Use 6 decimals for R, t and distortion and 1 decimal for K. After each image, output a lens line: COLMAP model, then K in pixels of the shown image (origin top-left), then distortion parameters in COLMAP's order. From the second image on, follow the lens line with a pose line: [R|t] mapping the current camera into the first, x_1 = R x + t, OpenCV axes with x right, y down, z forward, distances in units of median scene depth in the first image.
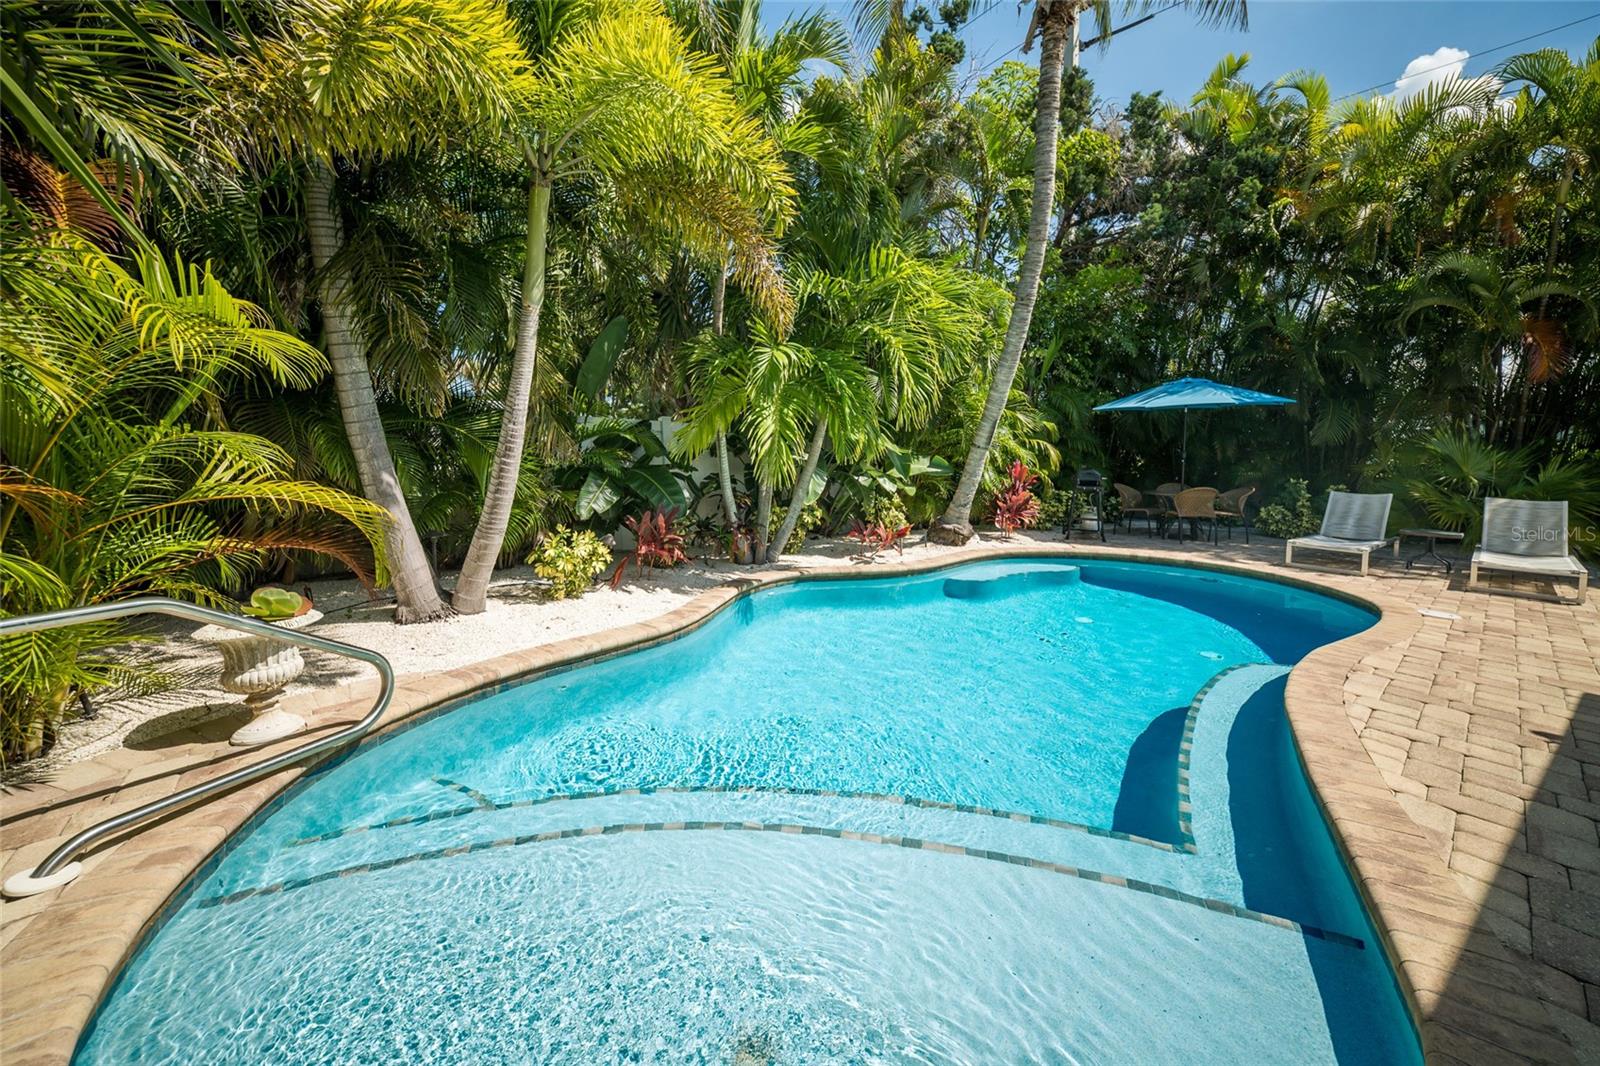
lens RADIAL K [[561.3, 0, 824.6], [0, 561.3, 509.8], [0, 0, 1]] dist [0.005716, -0.002830]
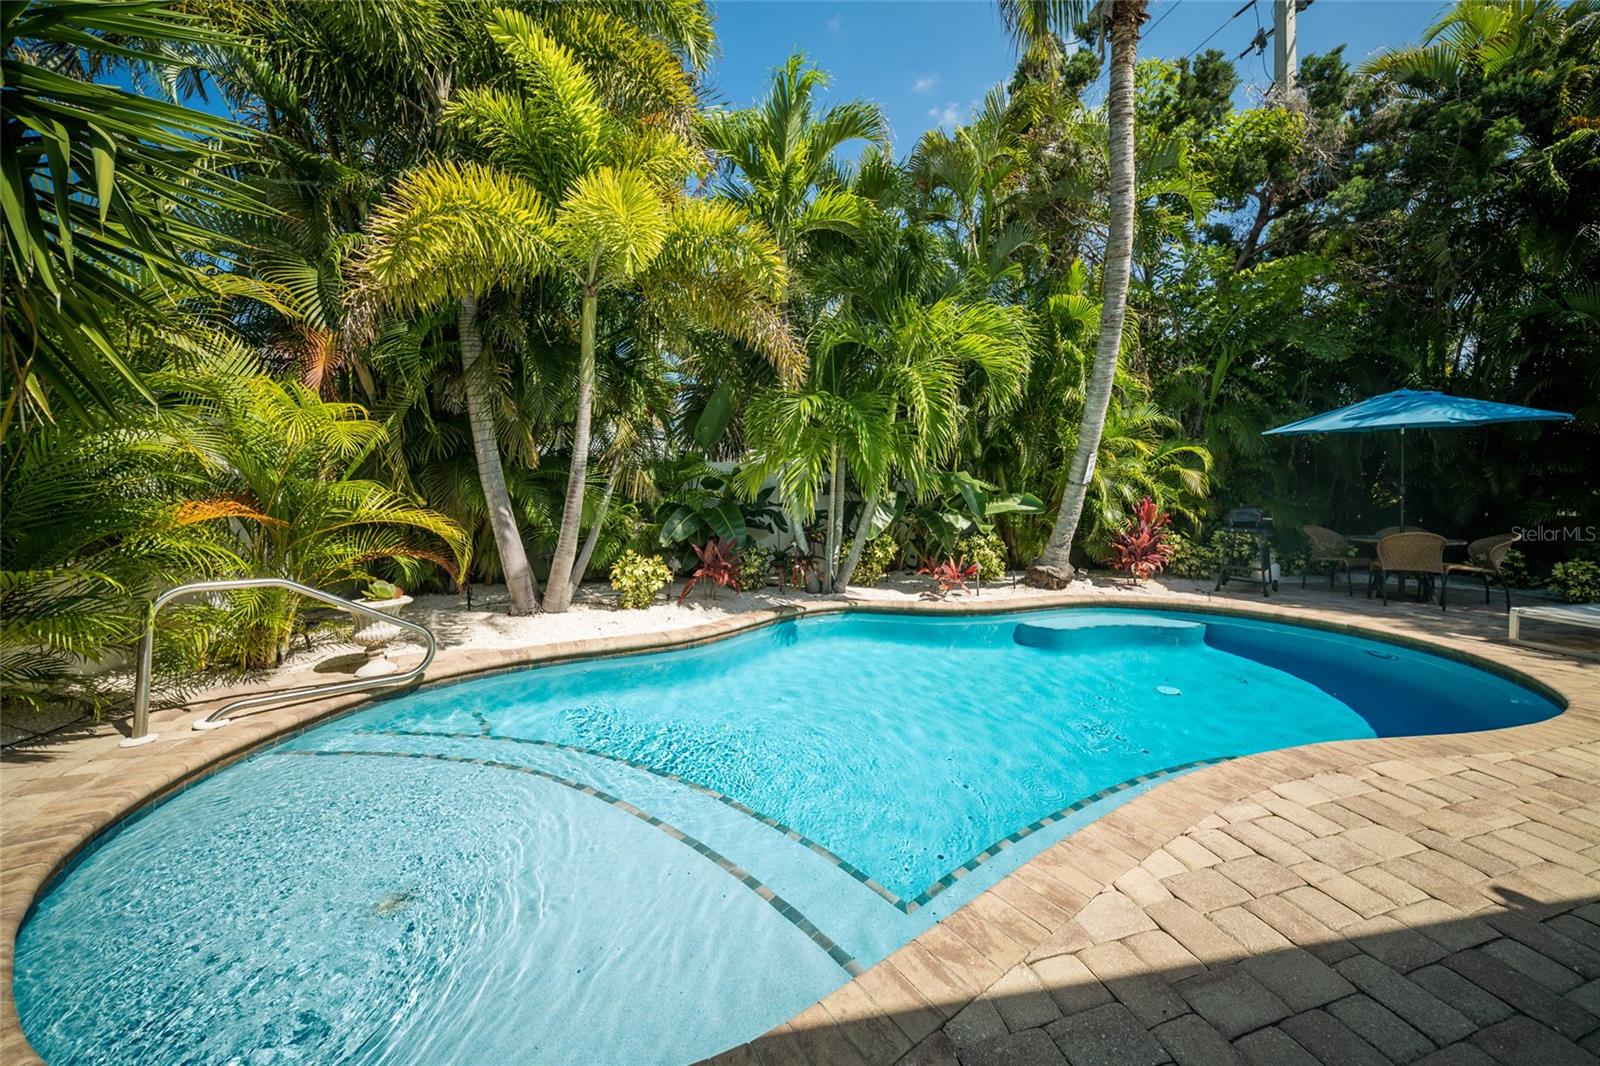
lens RADIAL K [[561.3, 0, 832.0], [0, 561.3, 508.6], [0, 0, 1]] dist [0.005716, -0.002830]
pose [[0.920541, 0.003648, -0.390628, 0.310872], [-0.030931, 0.997498, -0.063575, 0.001899], [0.389419, 0.070606, 0.918351, 0.011262]]
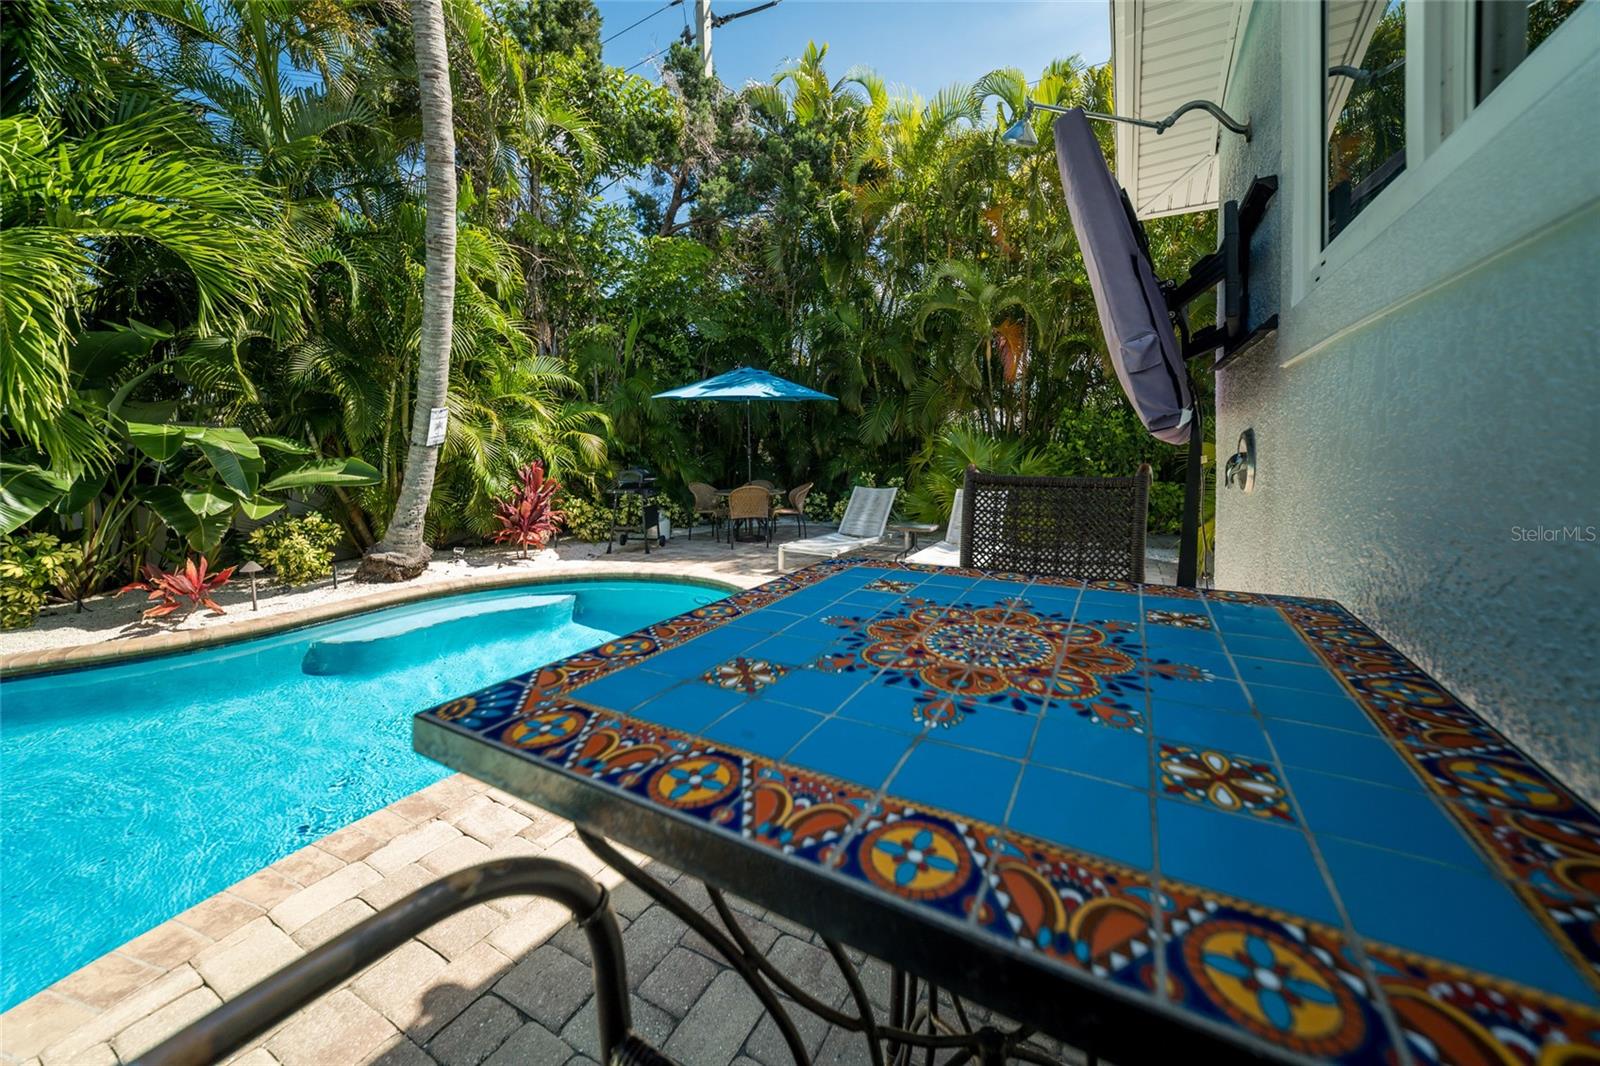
lens RADIAL K [[561.3, 0, 824.9], [0, 561.3, 499.8], [0, 0, 1]] dist [0.005716, -0.002830]
pose [[0.928461, -0.048024, 0.368312, 0.573224], [0.051592, 0.998668, 0.000161, -0.014512], [-0.367829, 0.018853, 0.929702, 0.152415]]
